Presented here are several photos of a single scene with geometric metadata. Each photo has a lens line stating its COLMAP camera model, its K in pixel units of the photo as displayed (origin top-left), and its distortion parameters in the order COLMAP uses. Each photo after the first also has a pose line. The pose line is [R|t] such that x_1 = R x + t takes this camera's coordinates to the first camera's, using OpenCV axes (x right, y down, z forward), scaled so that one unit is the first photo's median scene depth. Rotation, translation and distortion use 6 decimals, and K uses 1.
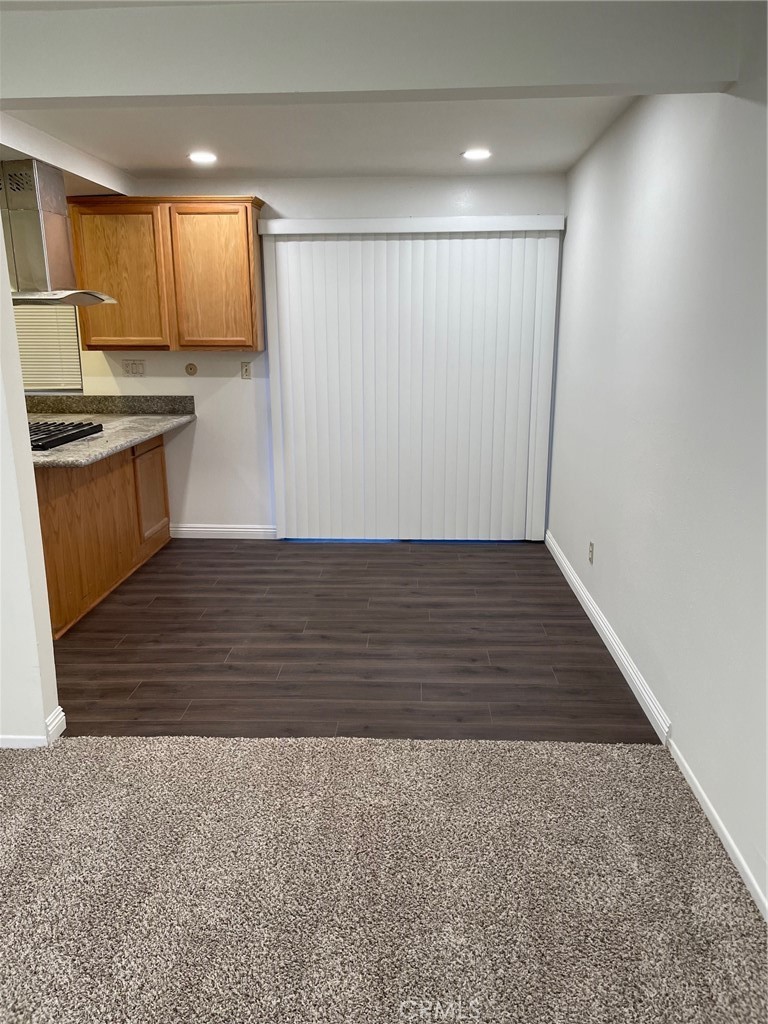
lens RADIAL K [[778.2, 0, 391.2], [0, 778.2, 500.8], [0, 0, 1]] dist [0.100380, -0.131029]
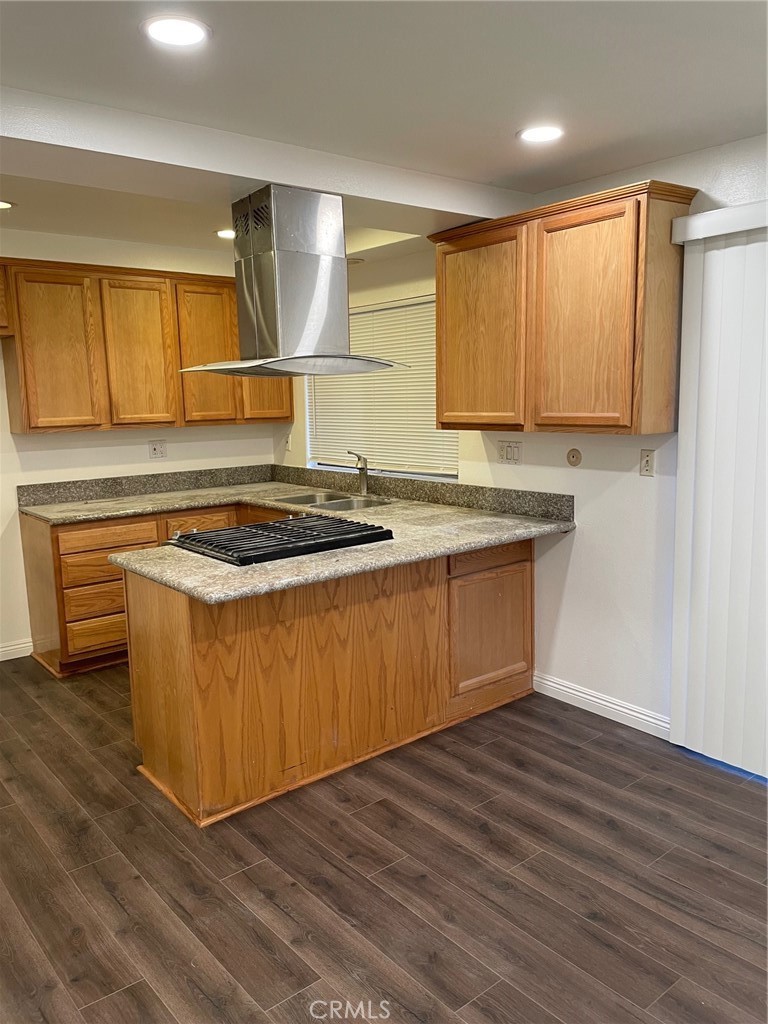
lens RADIAL K [[778.2, 0, 391.2], [0, 778.2, 500.8], [0, 0, 1]] dist [0.100380, -0.131029]
pose [[0.663630, 0.093809, -0.742156, 0.158696], [-0.146963, 0.989121, -0.006387, -0.110905], [0.733483, 0.113308, 0.670197, 0.469394]]
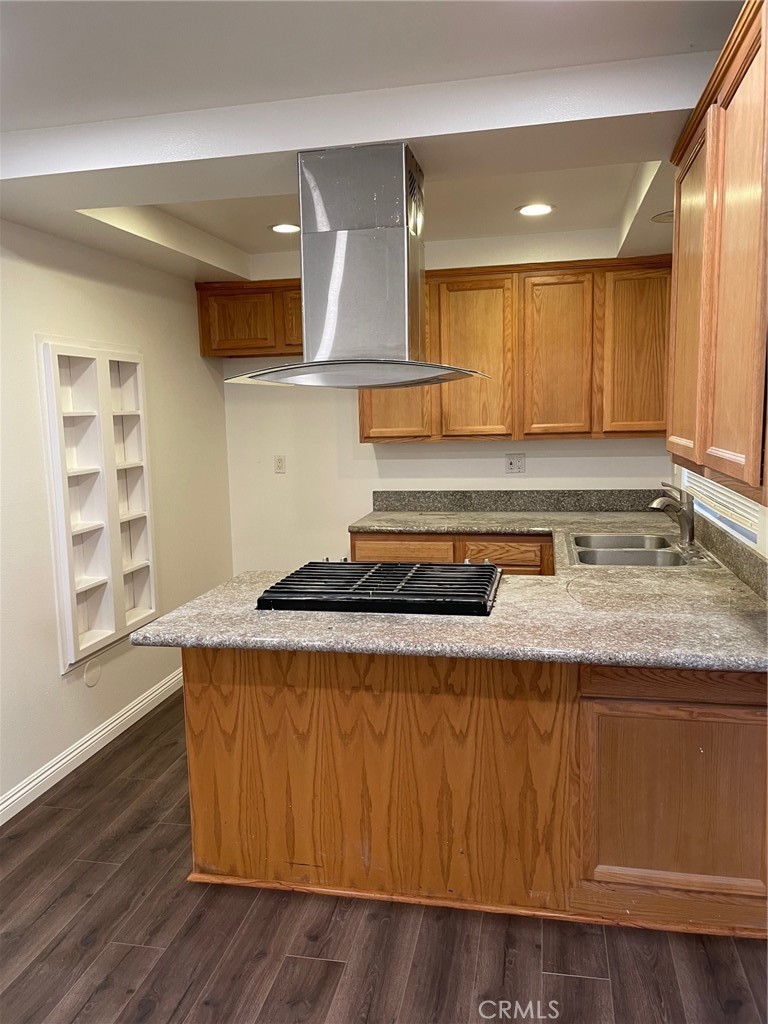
lens RADIAL K [[771.4, 0, 384.0], [0, 771.4, 512.0], [0, 0, 1]] dist [0.100621, -0.142490]
pose [[-0.173423, 0.138583, -0.975048, 0.120207], [-0.192593, 0.966163, 0.171574, -0.212247], [0.965832, 0.217543, -0.140865, 0.920019]]
